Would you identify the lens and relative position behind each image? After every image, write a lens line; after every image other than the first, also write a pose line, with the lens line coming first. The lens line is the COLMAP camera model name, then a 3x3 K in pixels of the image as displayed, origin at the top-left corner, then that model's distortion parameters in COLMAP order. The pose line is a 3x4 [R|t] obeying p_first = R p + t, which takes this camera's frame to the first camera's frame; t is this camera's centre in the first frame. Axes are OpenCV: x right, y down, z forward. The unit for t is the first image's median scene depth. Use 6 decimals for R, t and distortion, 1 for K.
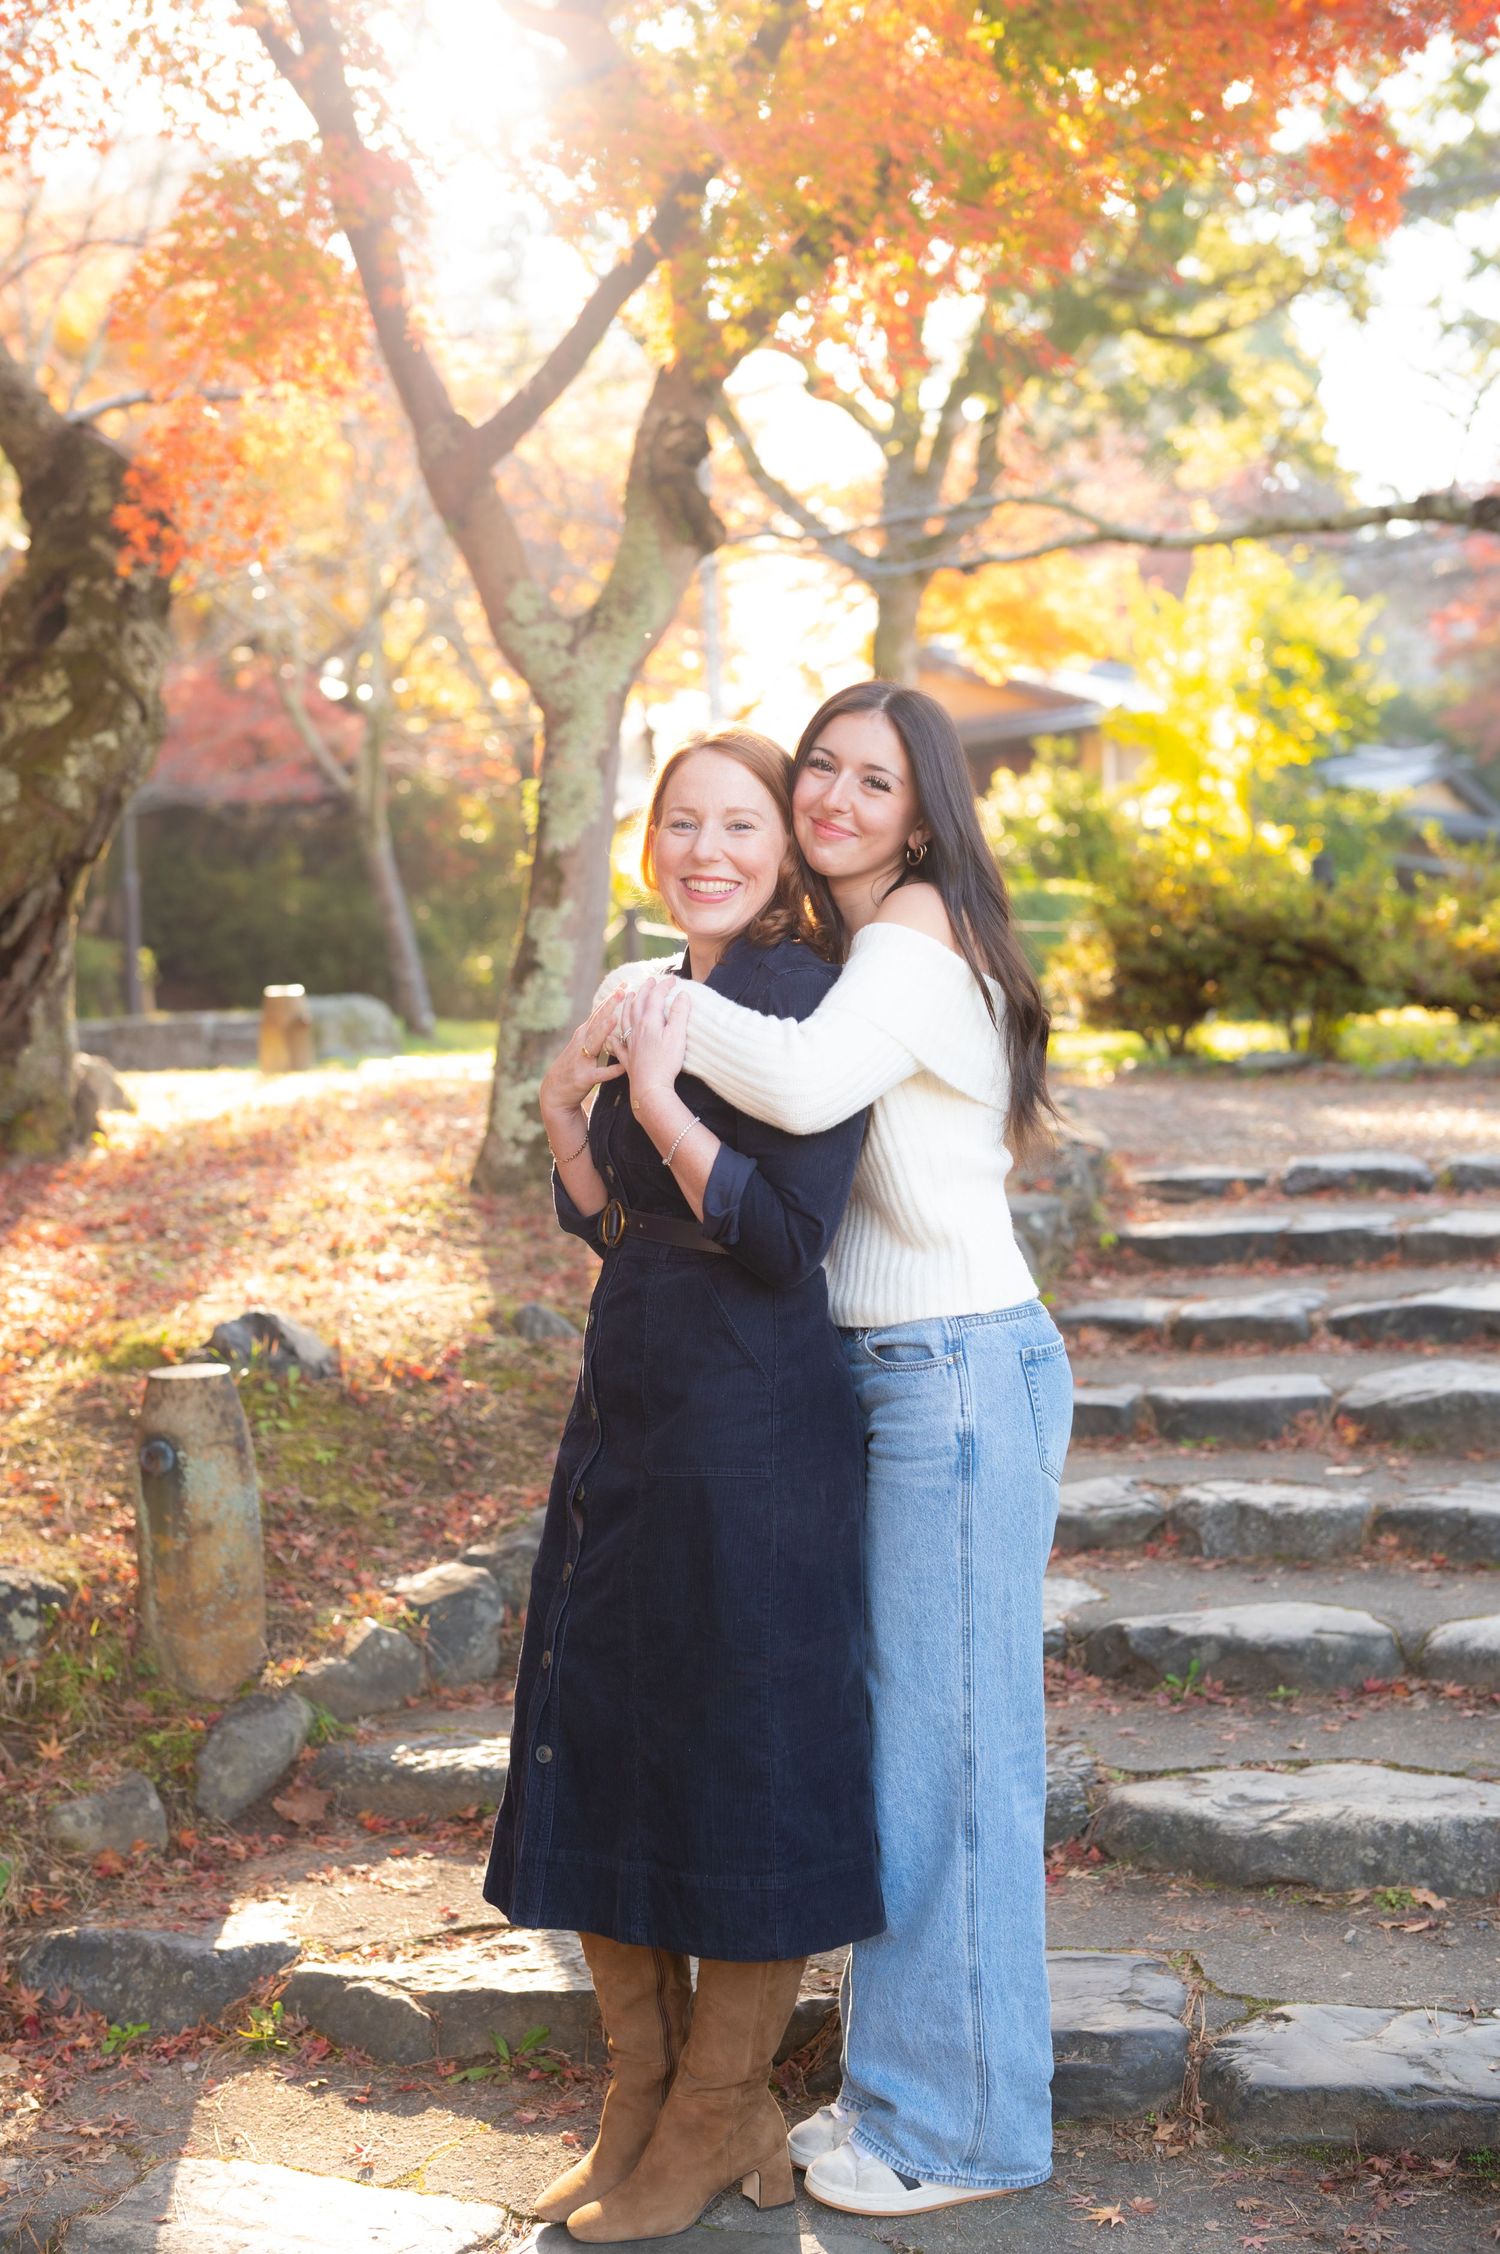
lens RADIAL K [[3075.9, 0, 747.3], [0, 3075.9, 1122.1], [0, 0, 1]] dist [-0.009140, -0.131004]
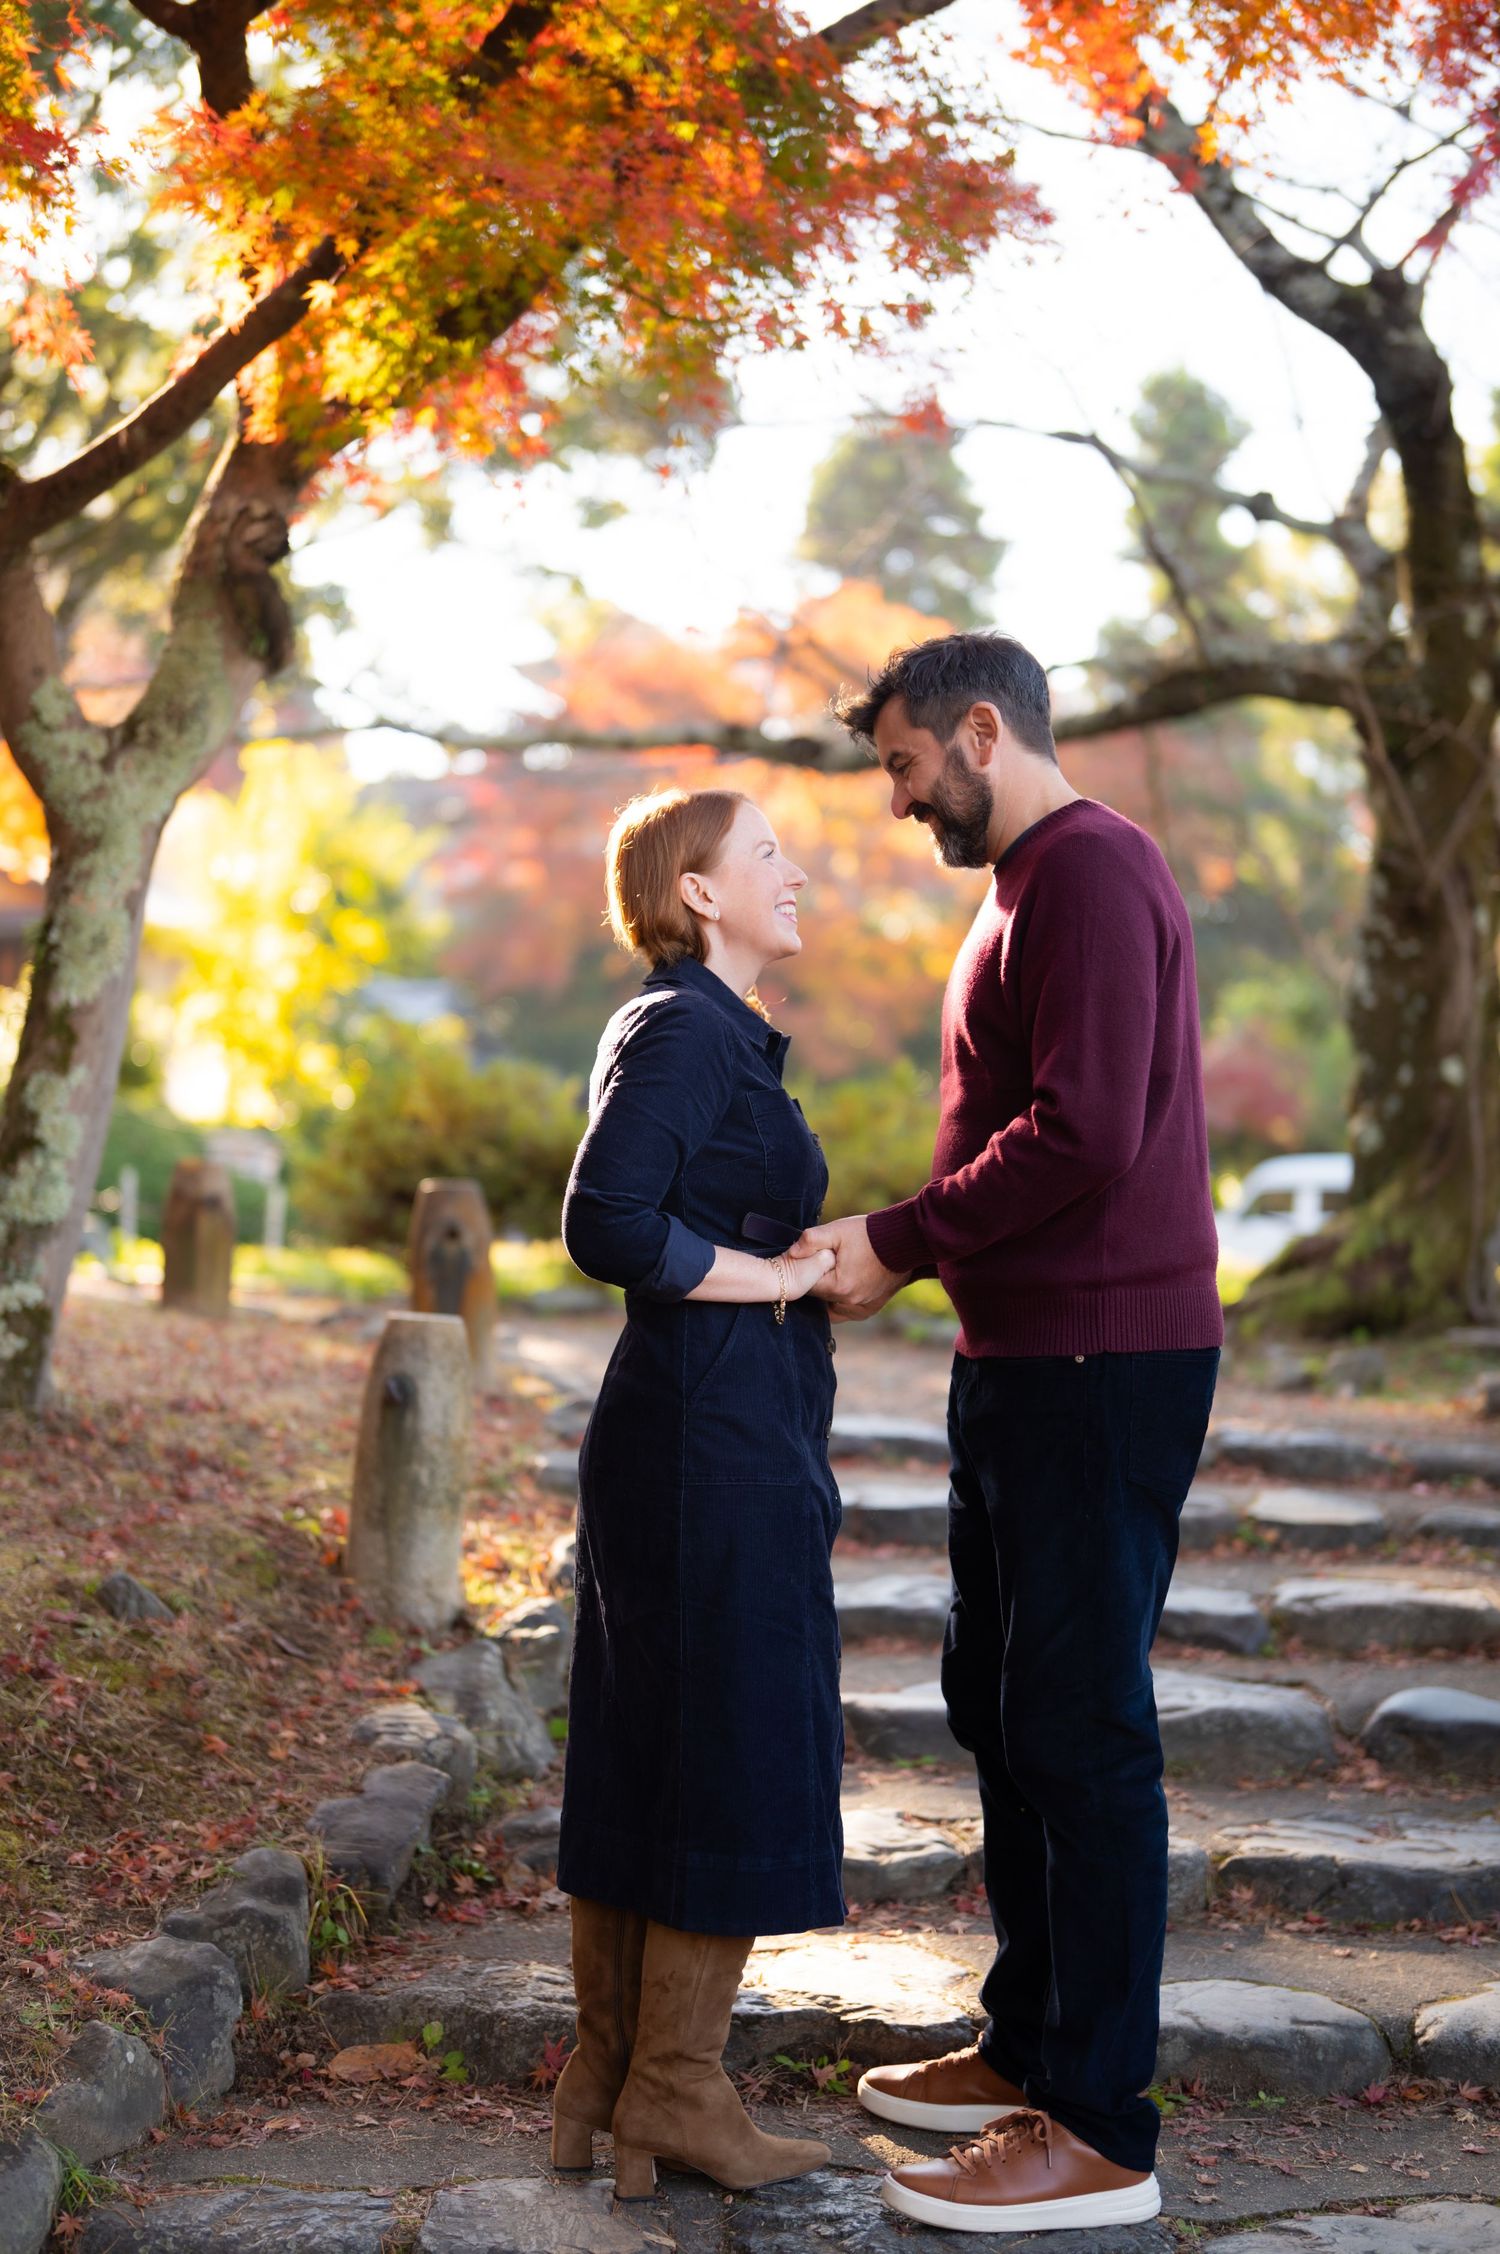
lens RADIAL K [[3075.9, 0, 747.3], [0, 3075.9, 1122.1], [0, 0, 1]] dist [-0.009140, -0.131004]
pose [[0.935301, 0.080380, 0.344602, -0.212871], [-0.055173, 0.995075, -0.082356, 0.000078], [-0.349524, 0.058015, 0.935129, 0.215306]]
